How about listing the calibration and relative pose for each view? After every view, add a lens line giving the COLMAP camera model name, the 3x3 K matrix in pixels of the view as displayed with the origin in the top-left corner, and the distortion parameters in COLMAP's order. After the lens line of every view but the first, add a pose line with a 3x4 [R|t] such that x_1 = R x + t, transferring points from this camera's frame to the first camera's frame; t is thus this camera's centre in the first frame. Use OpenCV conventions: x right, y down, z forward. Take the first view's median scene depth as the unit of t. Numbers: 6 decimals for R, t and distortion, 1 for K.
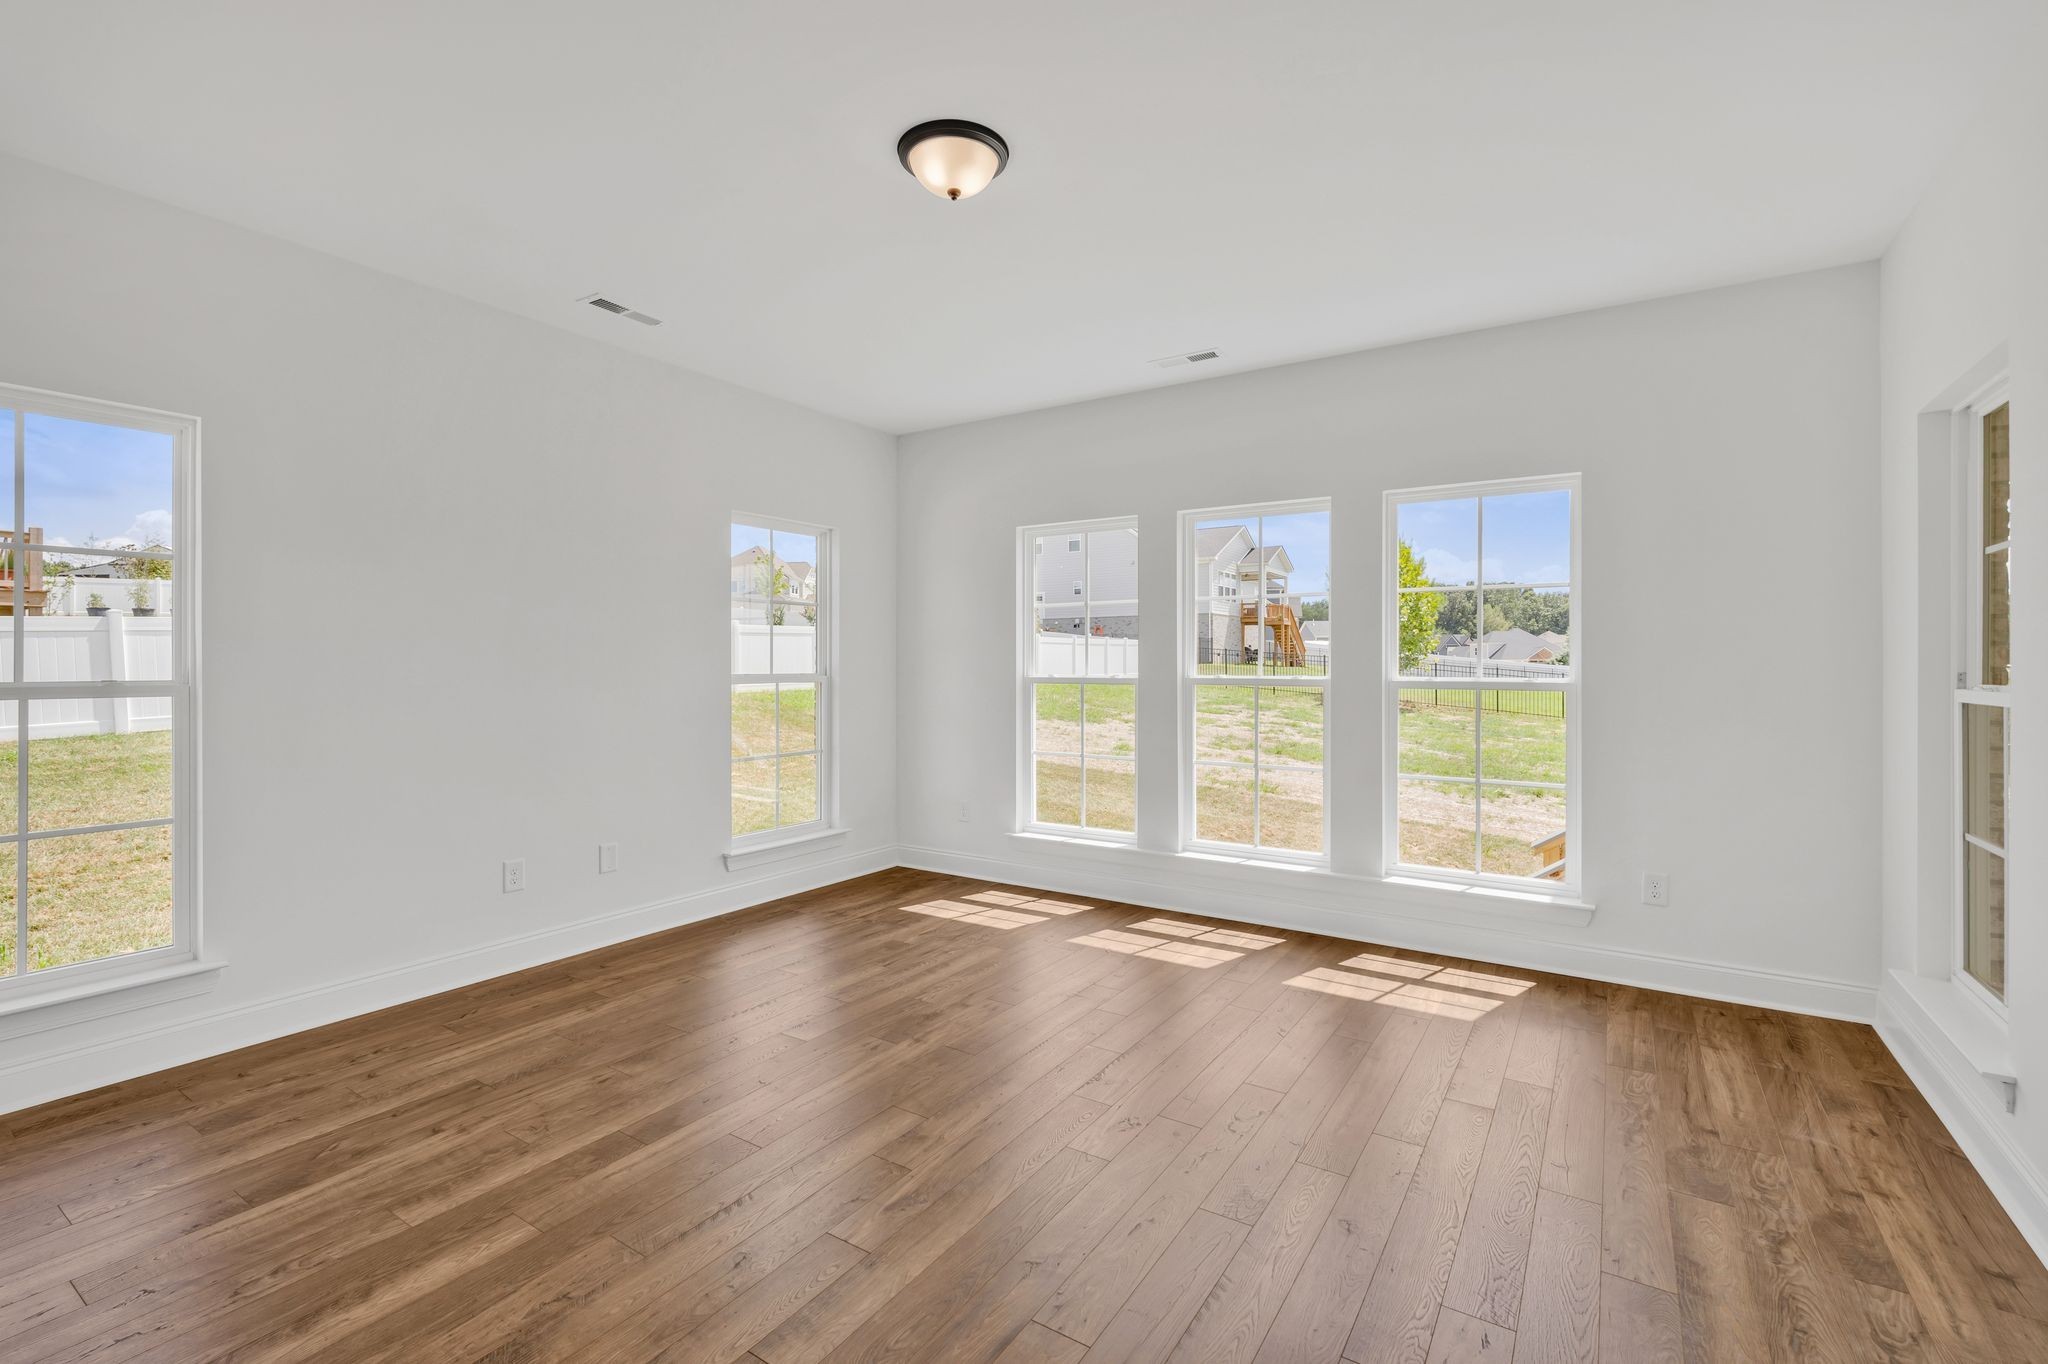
lens RADIAL K [[984.3, 0, 1020.8], [0, 984.3, 669.7], [0, 0, 1]] dist [-0.005388, 0.000537]
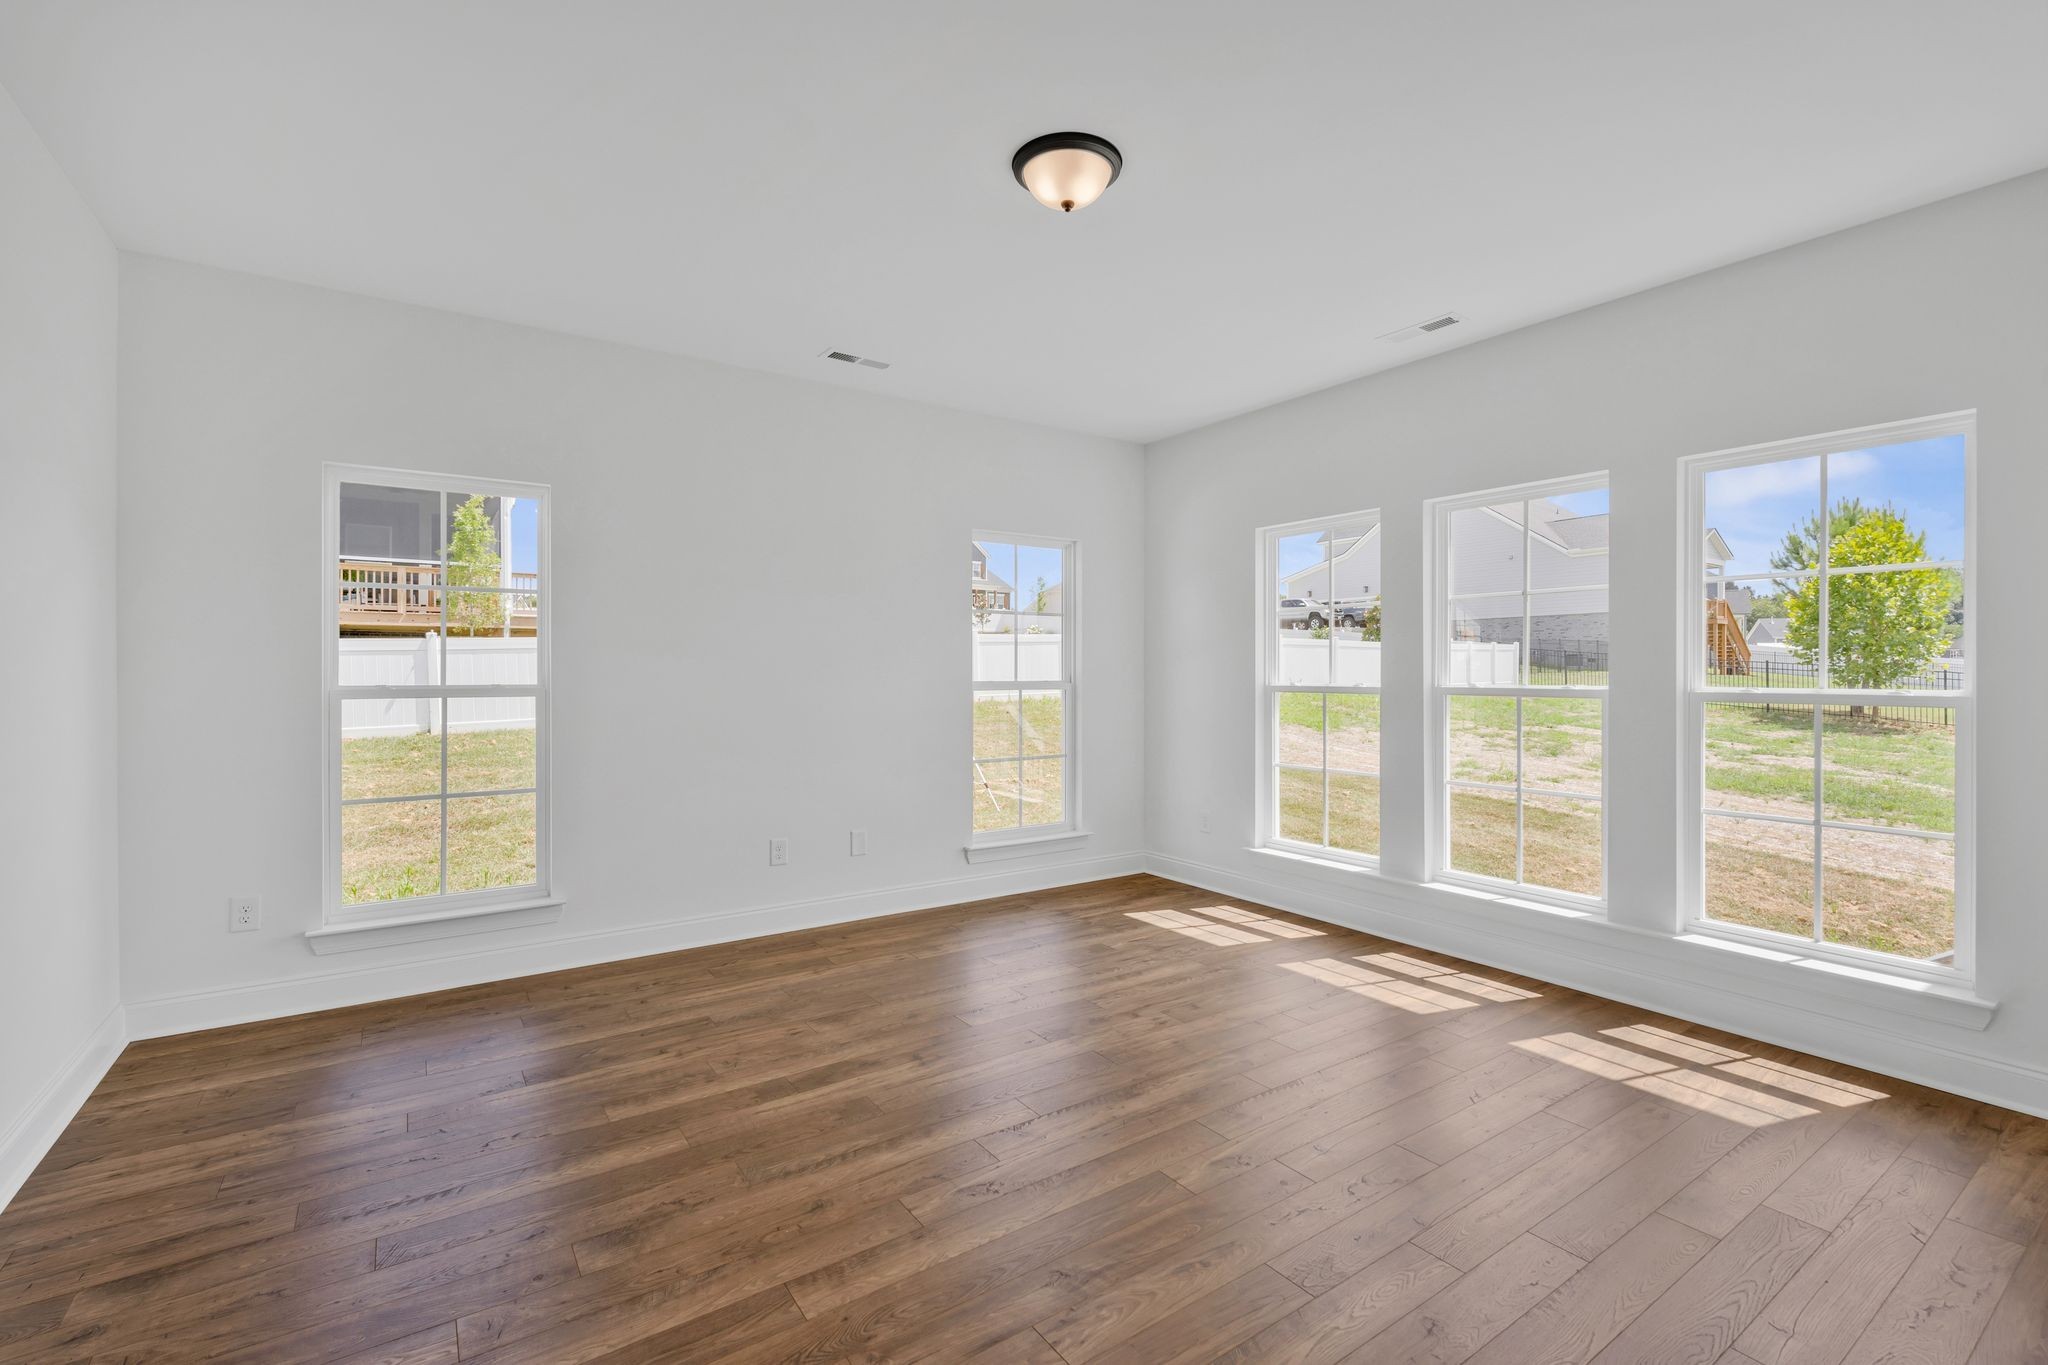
lens RADIAL K [[979.3, 0, 1021.0], [0, 979.3, 678.1], [0, 0, 1]] dist [-0.004339, 0.000290]
pose [[0.912920, 0.002025, -0.408133, 0.216436], [-0.001864, 0.999998, 0.000791, 0.000317], [0.408134, 0.000039, 0.912922, 0.045826]]
